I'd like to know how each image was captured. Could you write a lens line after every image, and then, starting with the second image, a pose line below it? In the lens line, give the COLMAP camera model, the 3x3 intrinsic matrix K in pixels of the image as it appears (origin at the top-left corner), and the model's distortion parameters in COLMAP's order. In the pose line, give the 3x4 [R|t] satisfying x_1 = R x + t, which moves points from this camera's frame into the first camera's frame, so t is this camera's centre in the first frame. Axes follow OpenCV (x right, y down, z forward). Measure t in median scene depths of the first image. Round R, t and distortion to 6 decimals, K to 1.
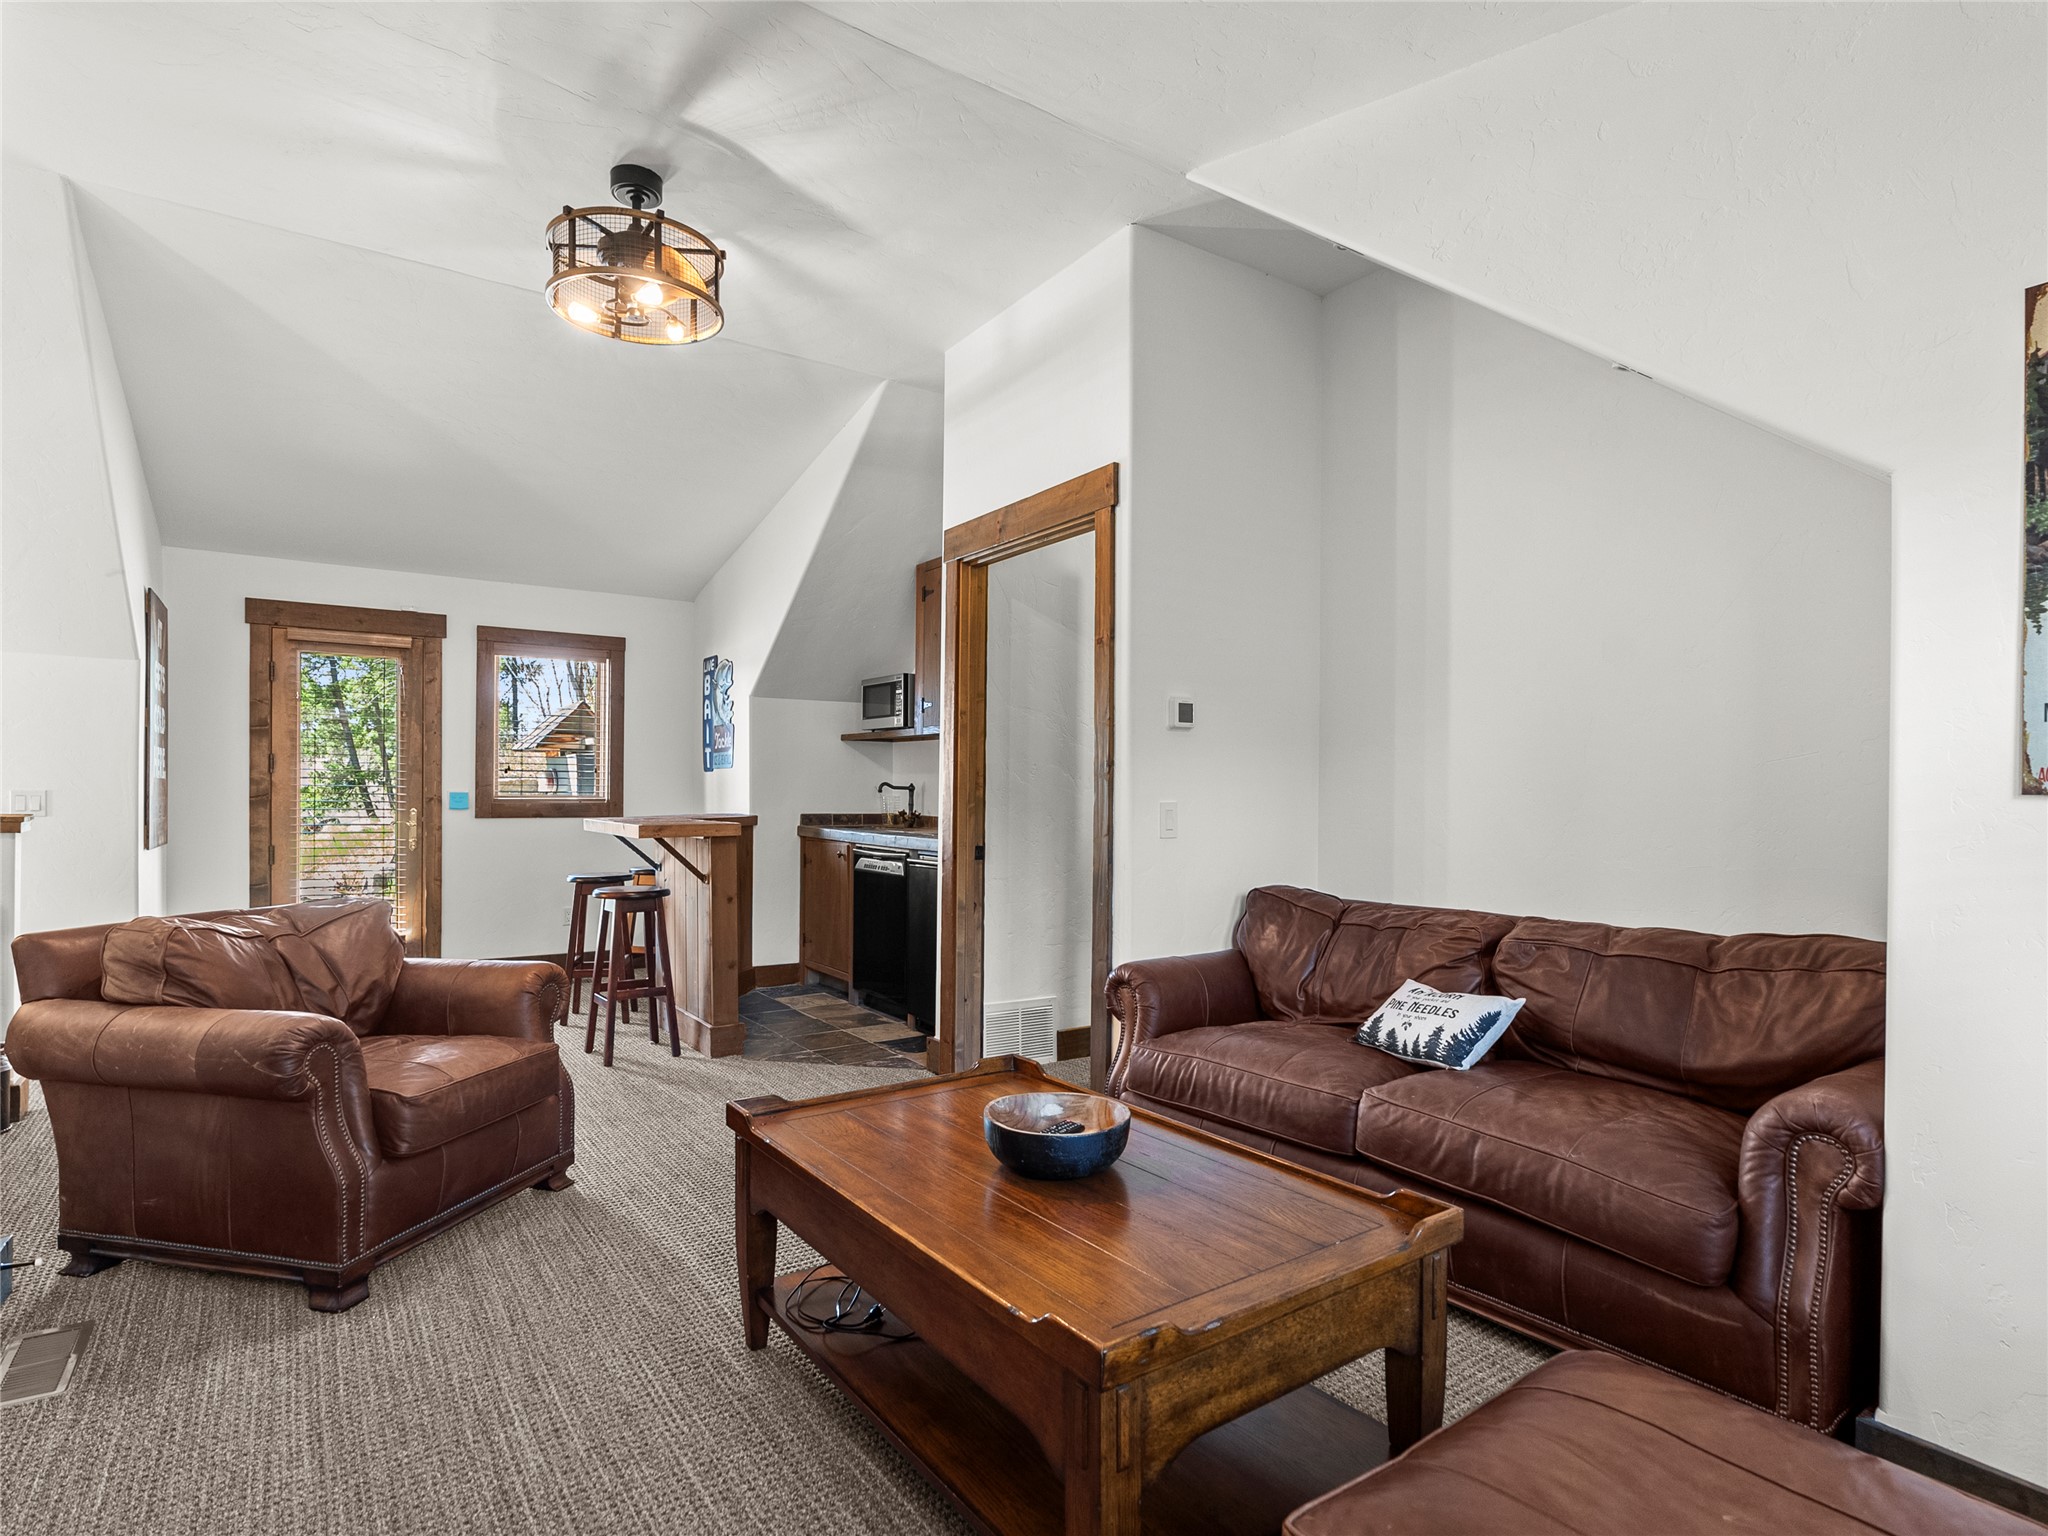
lens RADIAL K [[1086.6, 0, 1019.4], [0, 1086.6, 802.4], [0, 0, 1]] dist [-0.000471, 0.000083]
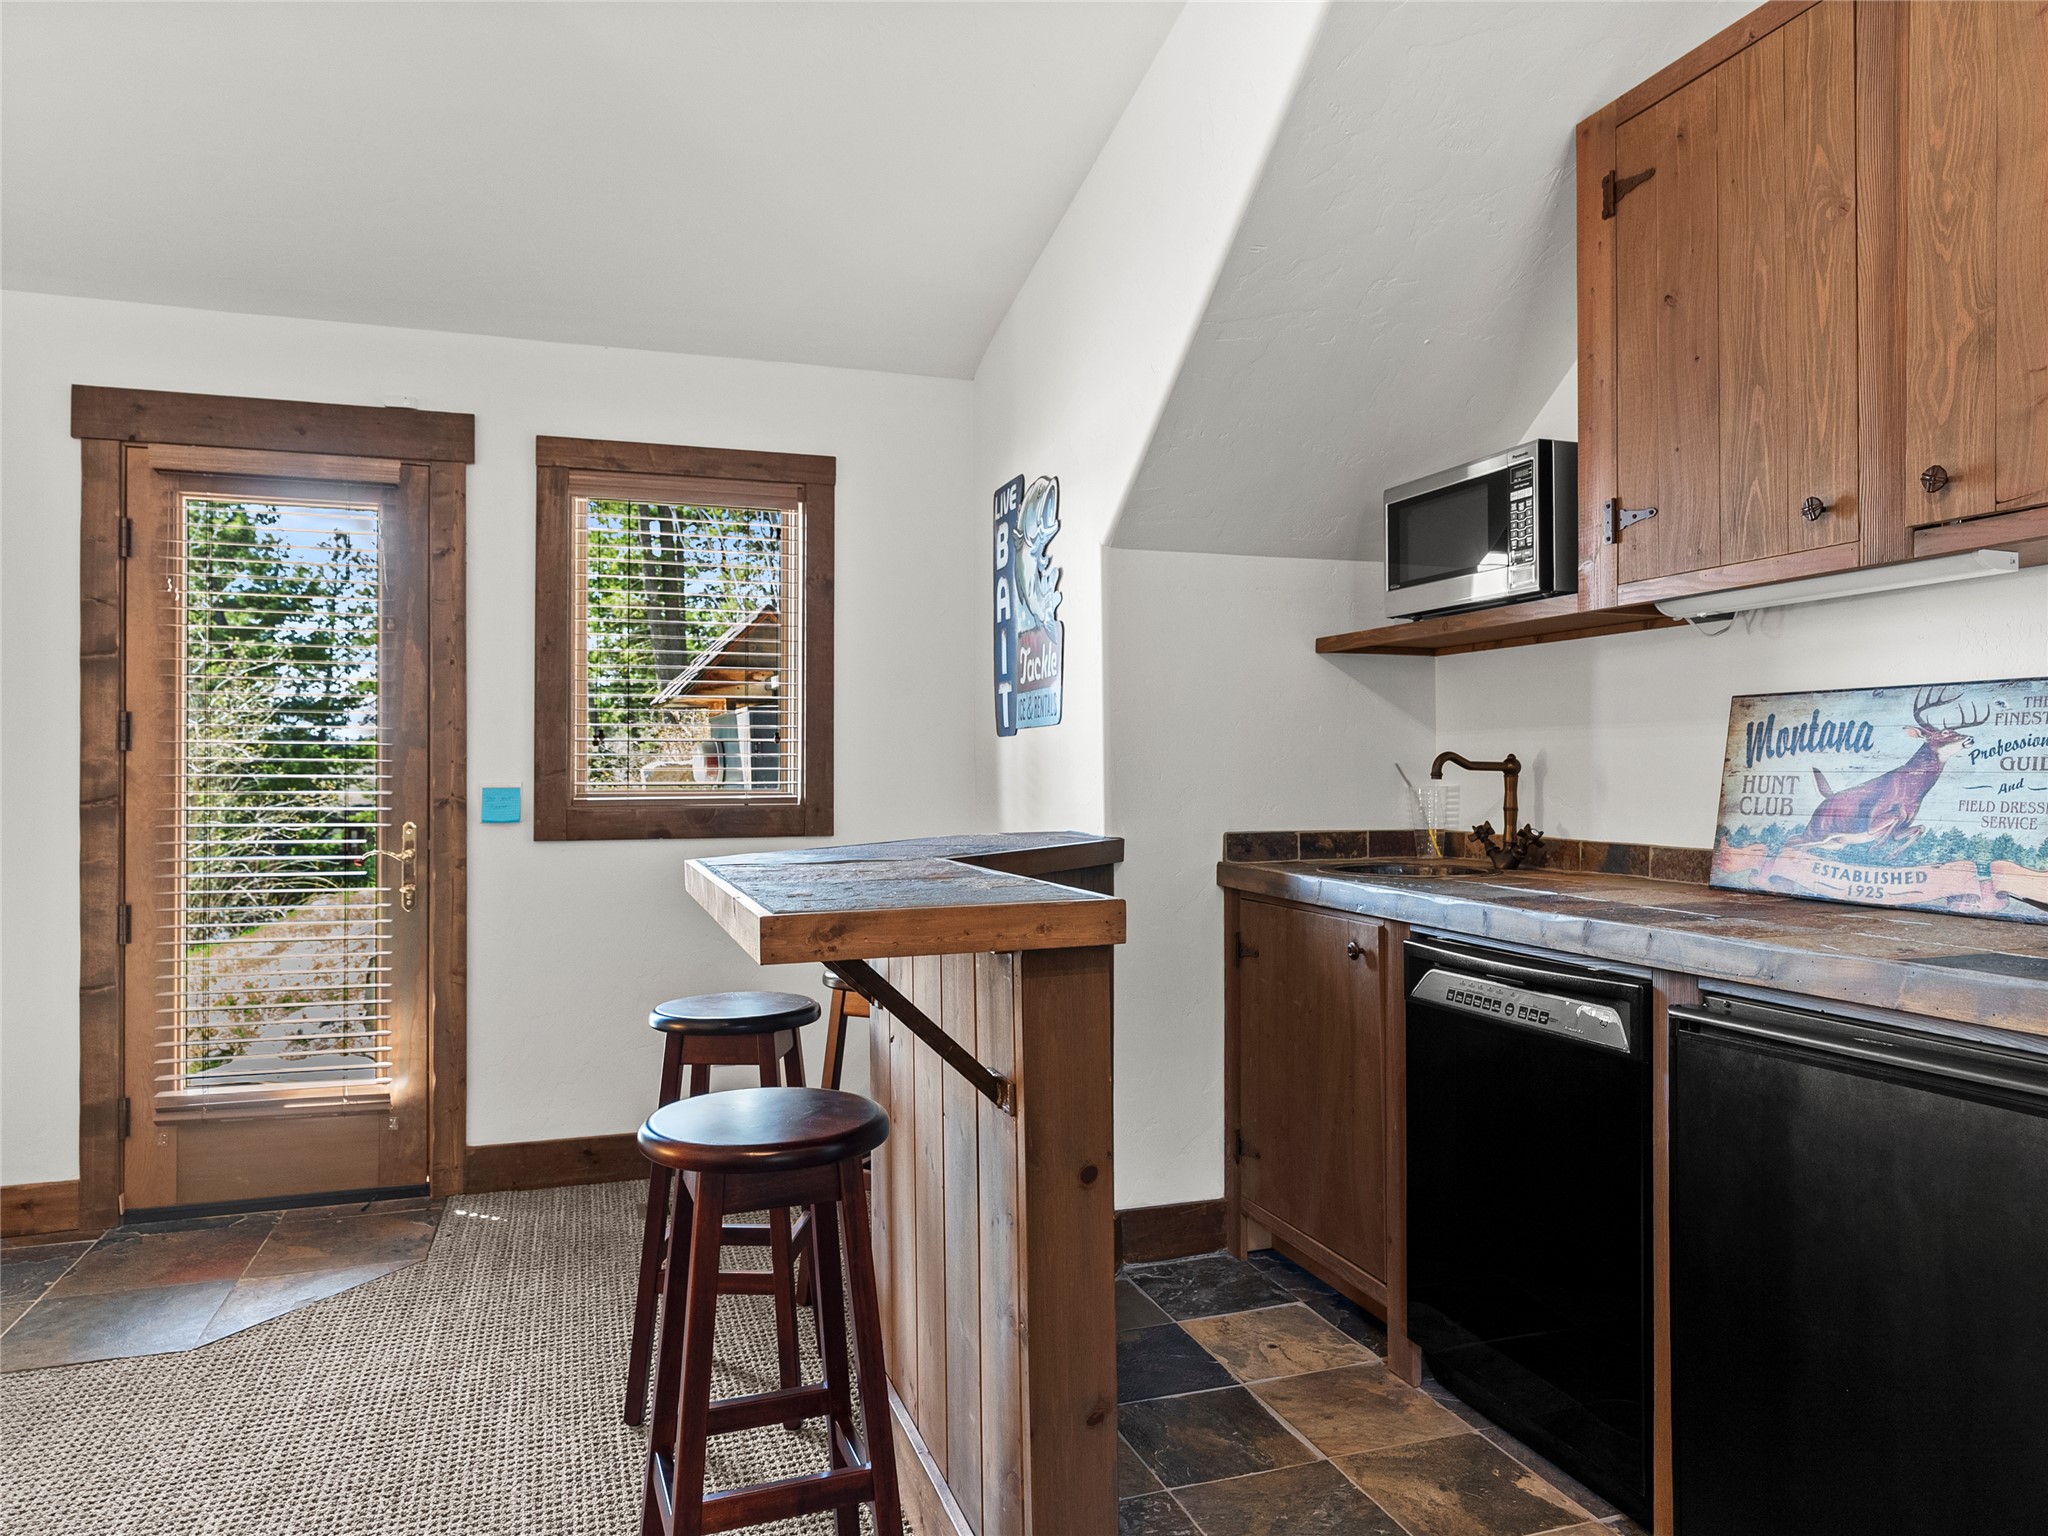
lens RADIAL K [[1383.8, 0, 1020.7], [0, 1383.8, 736.1], [0, 0, 1]] dist [-0.000769, -0.000631]
pose [[0.964715, -0.018332, -0.262656, -0.140276], [0.007891, 0.999138, -0.040752, -0.005457], [0.263177, 0.037242, 0.964029, 0.484901]]
